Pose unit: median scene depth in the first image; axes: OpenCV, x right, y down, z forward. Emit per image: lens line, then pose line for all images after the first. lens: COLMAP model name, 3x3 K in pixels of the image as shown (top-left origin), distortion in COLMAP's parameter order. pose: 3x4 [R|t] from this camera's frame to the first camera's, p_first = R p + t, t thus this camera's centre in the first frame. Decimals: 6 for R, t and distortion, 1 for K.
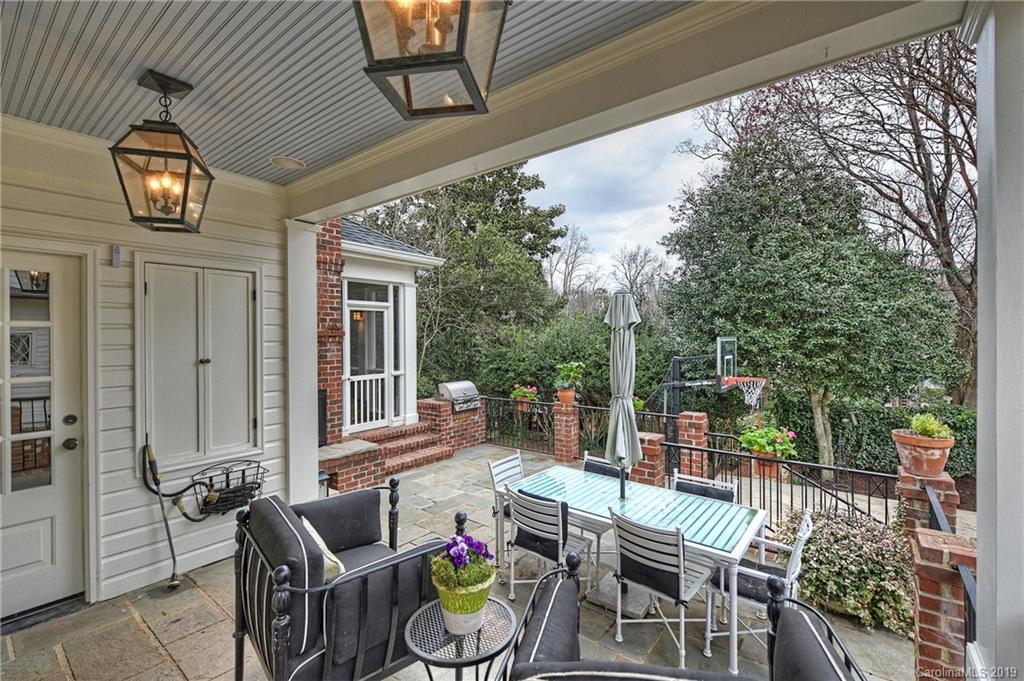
lens RADIAL K [[453.5, 0, 512.0], [0, 453.5, 340.5], [0, 0, 1]] dist [0.001474, 0.000006]
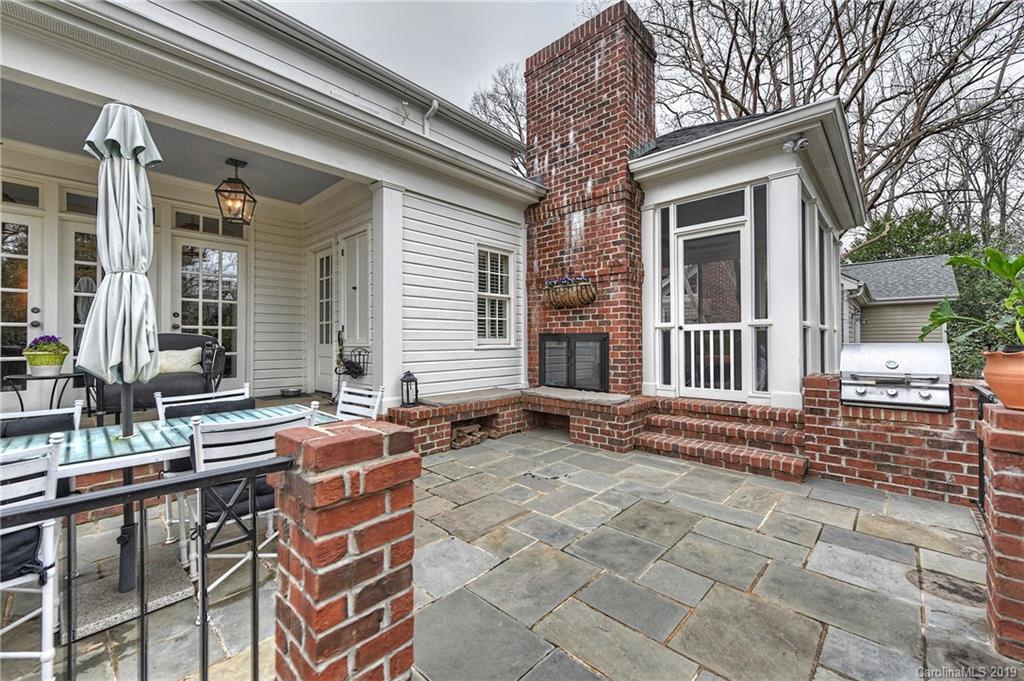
lens RADIAL K [[402.1, 0, 504.1], [0, 402.1, 337.3], [0, 0, 1]] dist [-0.000132, -0.000054]
pose [[-0.075951, 0.003229, -0.997106, 0.356154], [-0.003527, 0.999988, 0.003507, 0.097875], [0.997105, 0.003783, -0.075939, 0.727324]]
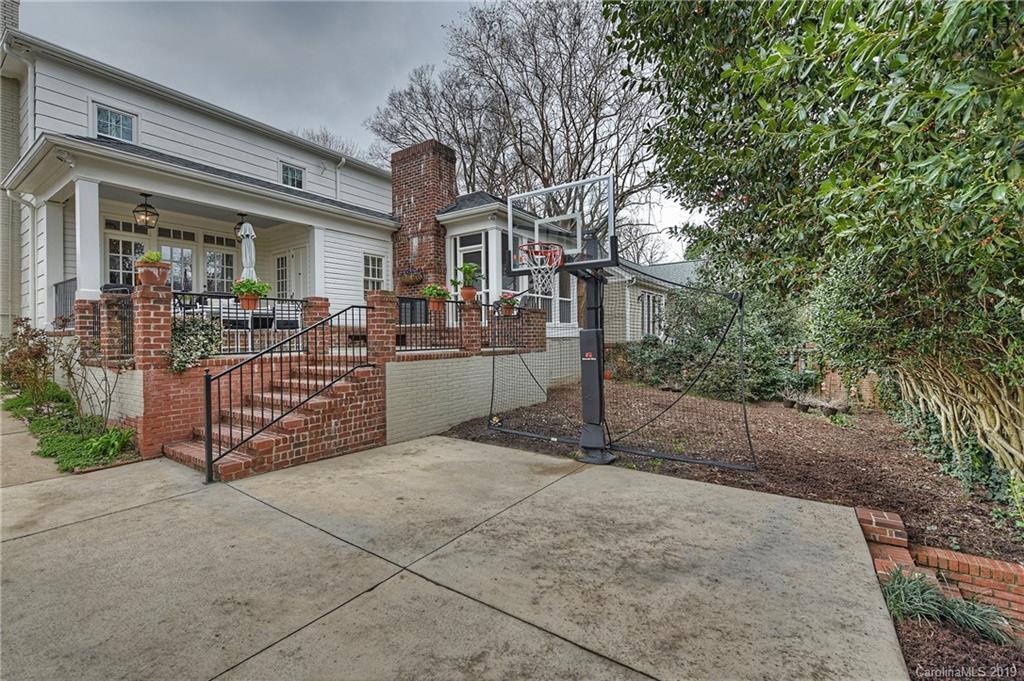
lens RADIAL K [[453.5, 0, 512.0], [0, 453.5, 340.5], [0, 0, 1]] dist [0.001474, 0.000006]
pose [[0.077070, 0.012962, -0.996941, 1.303998], [0.003874, 0.999904, 0.013300, 0.227869], [0.997018, -0.004887, 0.077012, 1.027807]]
